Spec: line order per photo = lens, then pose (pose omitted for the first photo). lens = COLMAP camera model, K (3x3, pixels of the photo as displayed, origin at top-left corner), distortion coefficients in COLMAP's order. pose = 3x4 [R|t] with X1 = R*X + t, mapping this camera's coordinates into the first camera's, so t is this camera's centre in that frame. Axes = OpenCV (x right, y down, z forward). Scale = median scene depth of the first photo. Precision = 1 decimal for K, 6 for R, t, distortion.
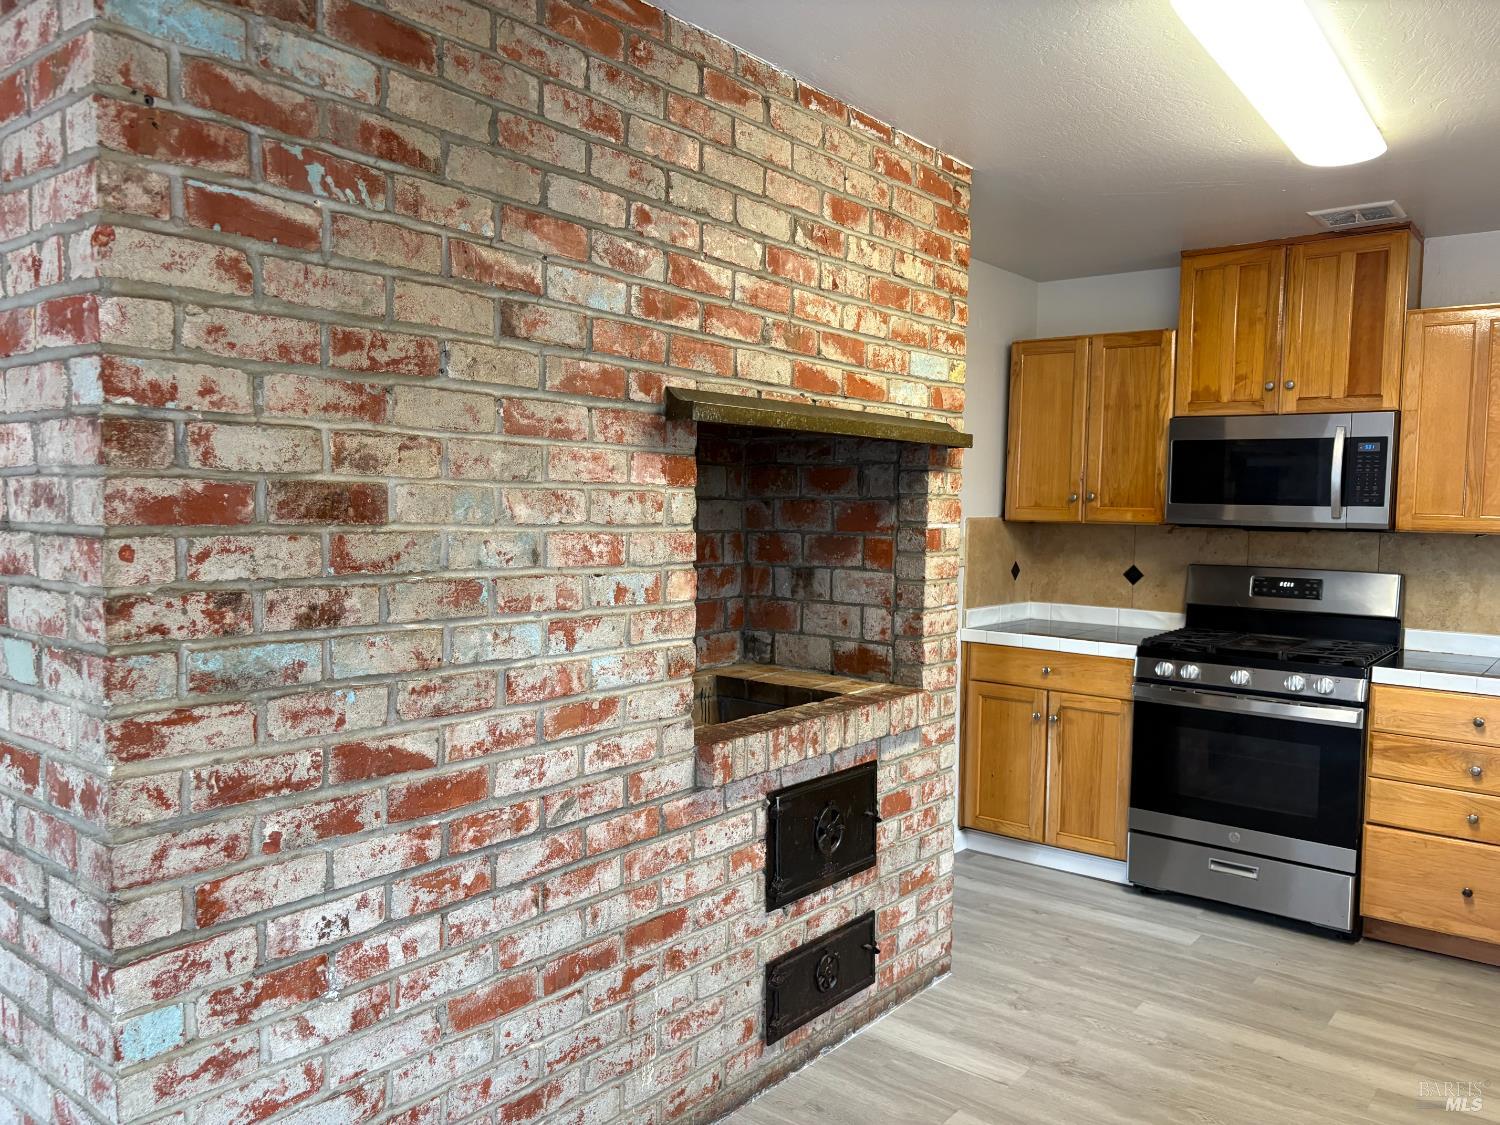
lens RADIAL K [[1135.3, 0, 749.3], [0, 1135.3, 568.5], [0, 0, 1]] dist [0.023218, -0.024266]
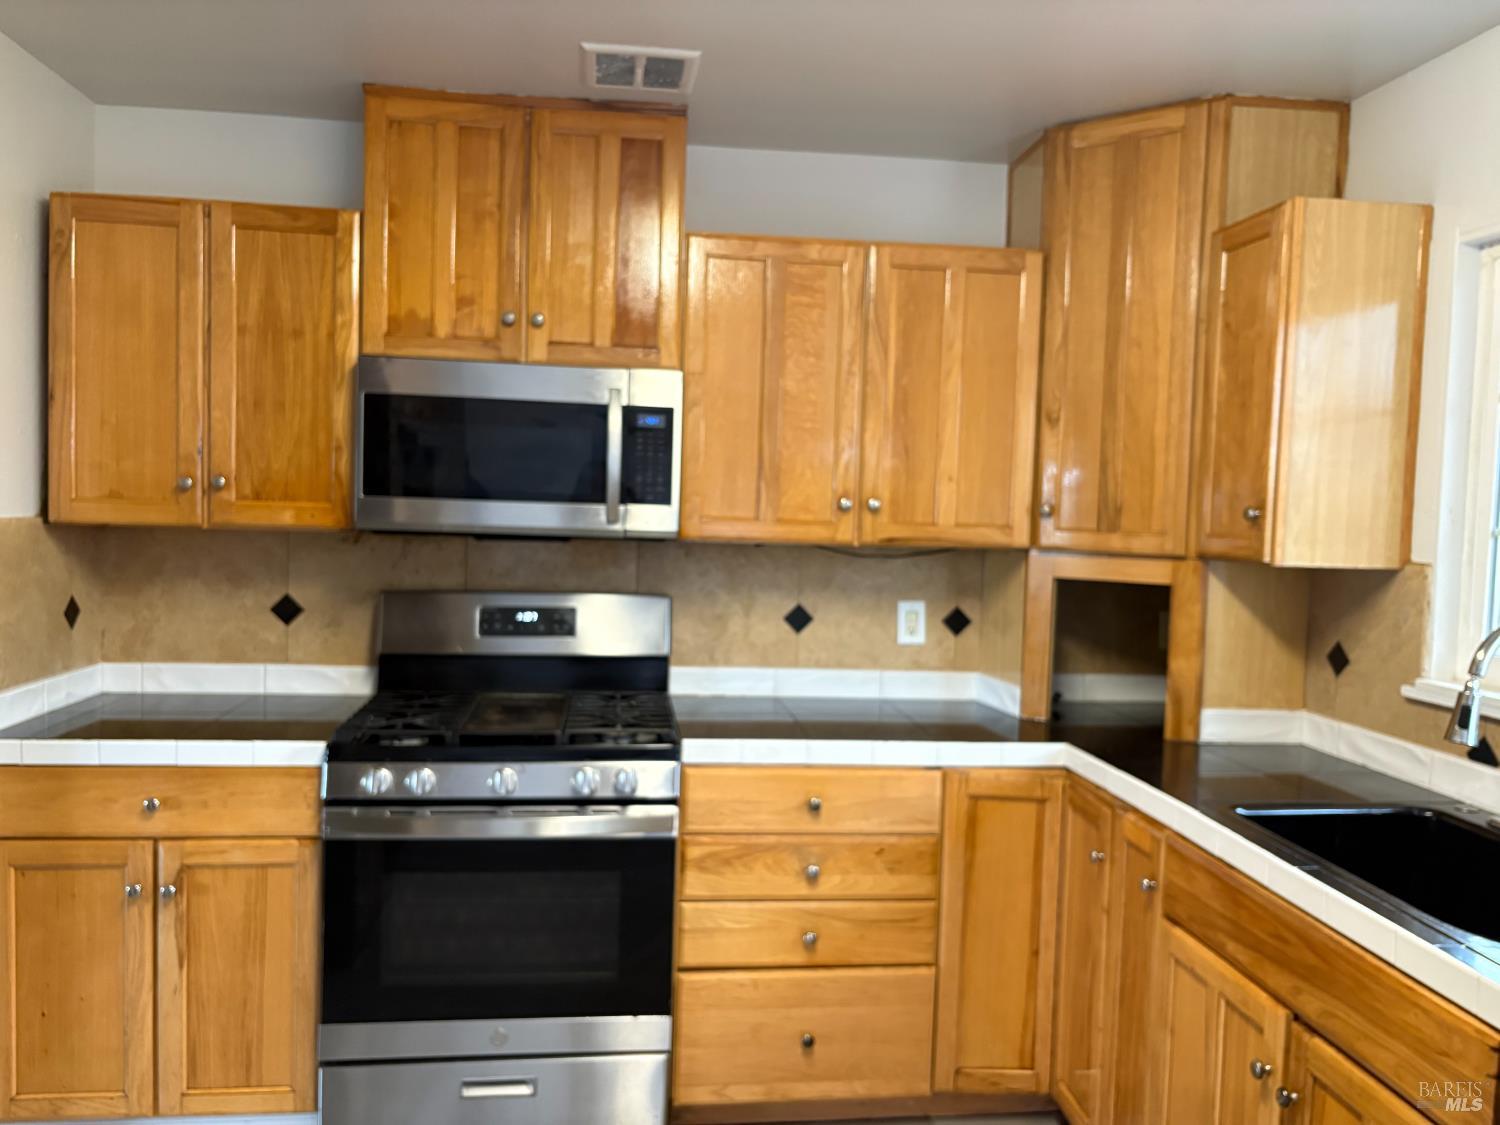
lens RADIAL K [[1135.3, 0, 750.7], [0, 1135.3, 571.0], [0, 0, 1]] dist [0.023218, -0.024266]
pose [[0.705899, -0.031934, 0.707592, 0.084297], [0.025636, 0.999481, 0.019532, -0.023629], [-0.707848, 0.004353, 0.706351, 0.421790]]
